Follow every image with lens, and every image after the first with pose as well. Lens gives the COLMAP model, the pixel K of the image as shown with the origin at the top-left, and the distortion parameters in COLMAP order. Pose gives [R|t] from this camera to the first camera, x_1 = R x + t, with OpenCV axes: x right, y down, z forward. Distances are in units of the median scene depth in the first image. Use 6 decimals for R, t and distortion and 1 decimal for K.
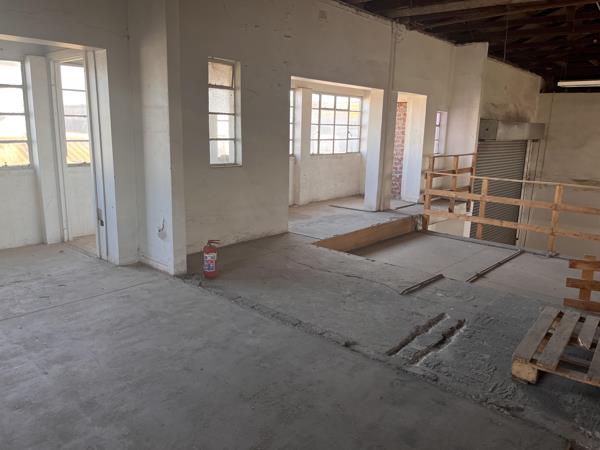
lens RADIAL K [[454.4, 0, 297.9], [0, 454.4, 226.9], [0, 0, 1]] dist [0.058714, -0.085749]
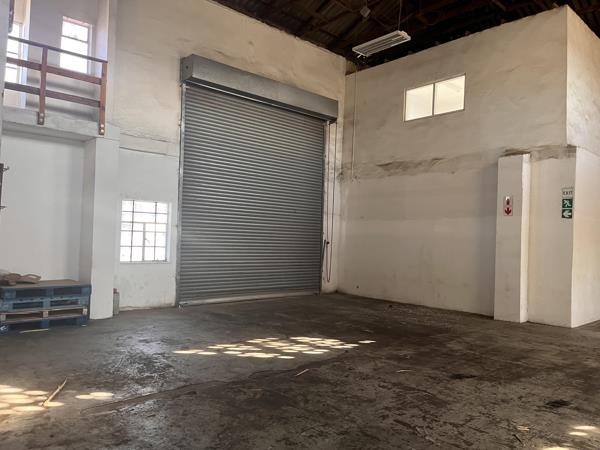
lens RADIAL K [[454.4, 0, 297.9], [0, 454.4, 226.9], [0, 0, 1]] dist [0.058714, -0.085749]
pose [[0.989895, 0.000823, -0.141799, 1.065928], [-0.035014, 0.970438, -0.238799, 0.381662], [0.137411, 0.241351, 0.960660, 0.417773]]
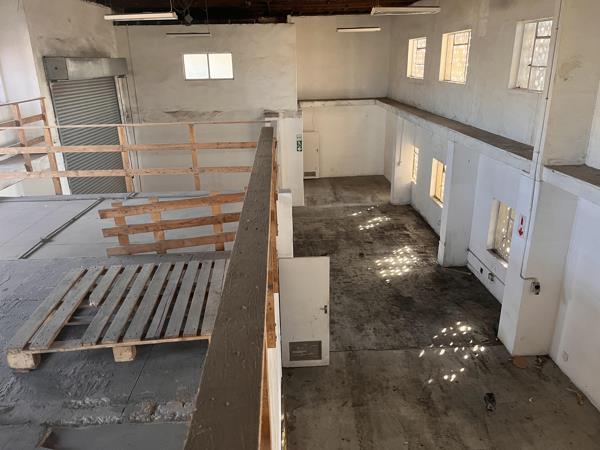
lens RADIAL K [[454.4, 0, 297.9], [0, 454.4, 226.9], [0, 0, 1]] dist [0.058714, -0.085749]
pose [[0.739187, -0.273495, 0.615469, 0.187662], [0.187278, 0.961264, 0.202233, -0.008988], [-0.646938, -0.034224, 0.761774, -0.015302]]
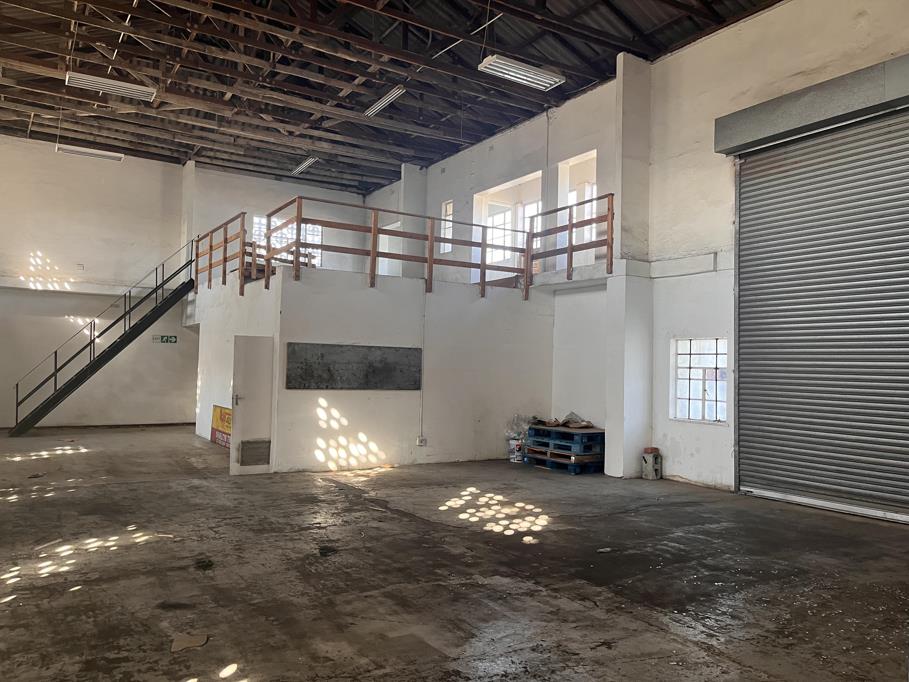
lens RADIAL K [[688.4, 0, 451.4], [0, 688.4, 343.9], [0, 0, 1]] dist [0.058714, -0.085749]
pose [[-0.309677, -0.067165, -0.948467, 1.900219], [-0.236554, 0.971582, 0.008434, 0.164557], [0.920946, 0.226976, -0.316764, 1.443853]]
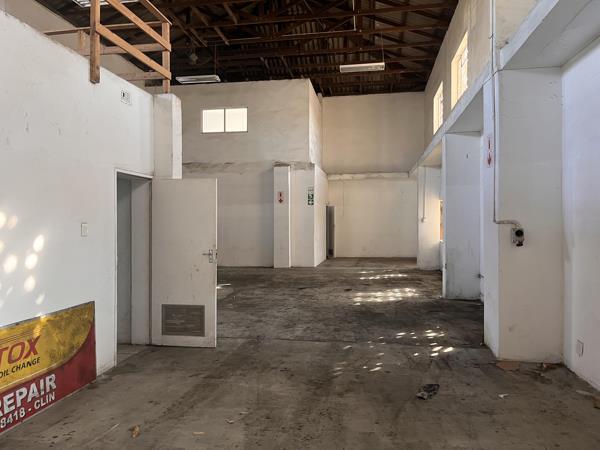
lens RADIAL K [[454.4, 0, 297.9], [0, 454.4, 226.9], [0, 0, 1]] dist [0.058714, -0.085749]
pose [[0.864875, -0.030003, 0.501091, 0.556541], [0.131905, 0.976718, -0.169184, 0.476853], [-0.484348, 0.212419, 0.848696, 0.003255]]
